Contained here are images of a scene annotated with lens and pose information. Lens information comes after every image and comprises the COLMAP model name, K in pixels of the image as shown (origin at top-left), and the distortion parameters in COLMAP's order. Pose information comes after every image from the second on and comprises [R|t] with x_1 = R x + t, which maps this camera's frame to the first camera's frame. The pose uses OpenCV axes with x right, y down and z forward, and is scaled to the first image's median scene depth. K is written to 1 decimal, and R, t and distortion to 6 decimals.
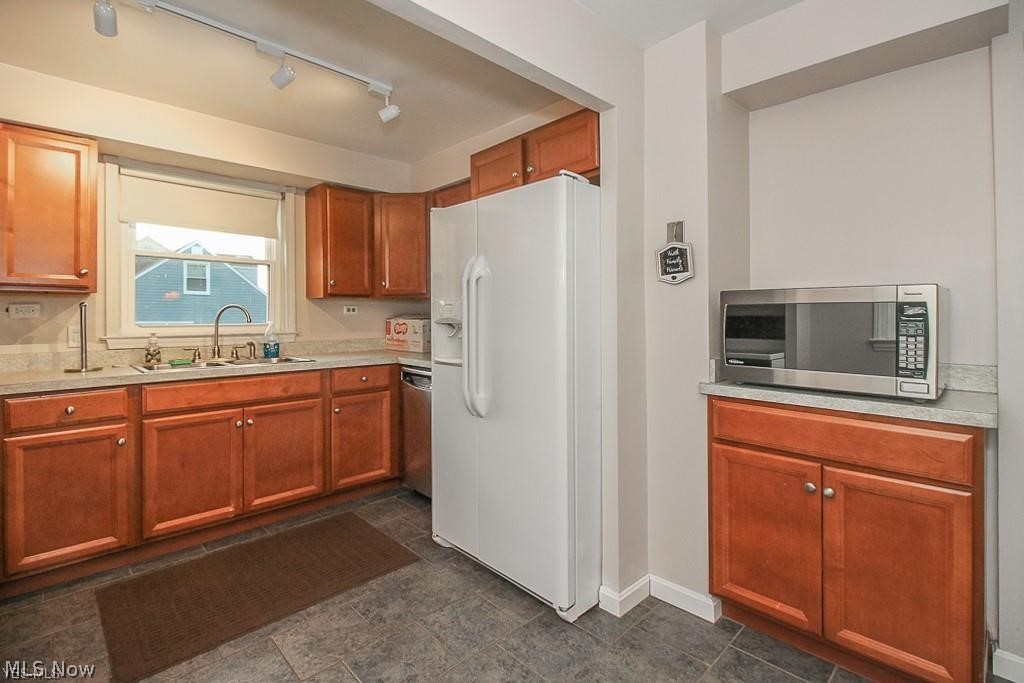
lens RADIAL K [[474.5, 0, 505.6], [0, 474.5, 322.9], [0, 0, 1]] dist [0.004150, -0.000200]
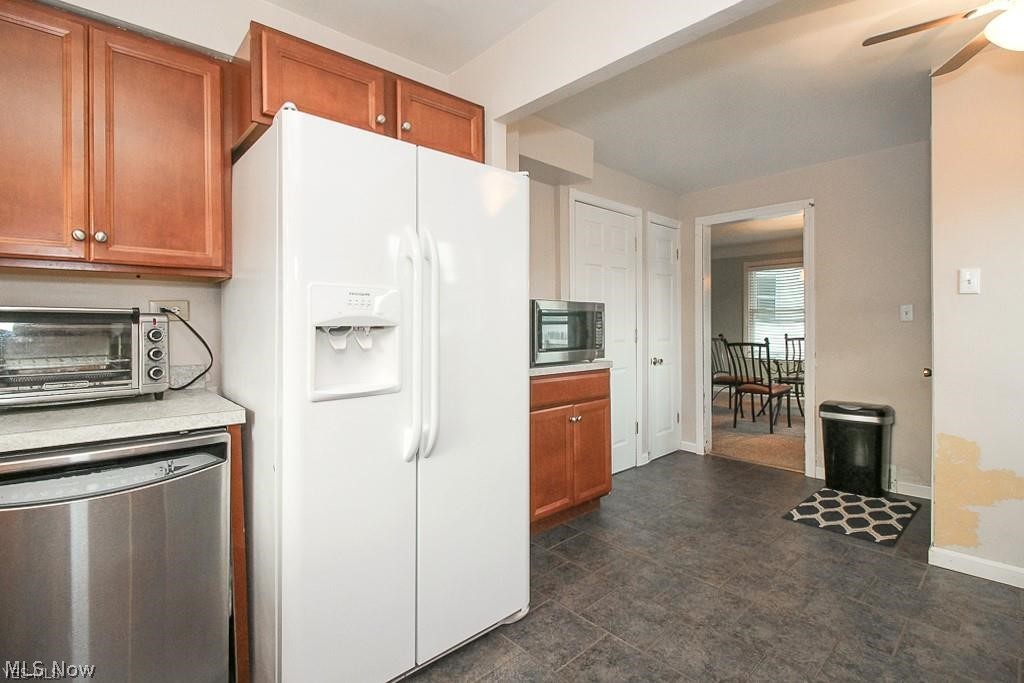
lens RADIAL K [[474.5, 0, 505.6], [0, 474.5, 322.9], [0, 0, 1]] dist [0.004150, -0.000200]
pose [[0.018361, 0.008861, 0.999792, -0.643541], [0.010303, 0.999906, -0.009051, 0.009065], [-0.999778, 0.010467, 0.018268, 0.736344]]
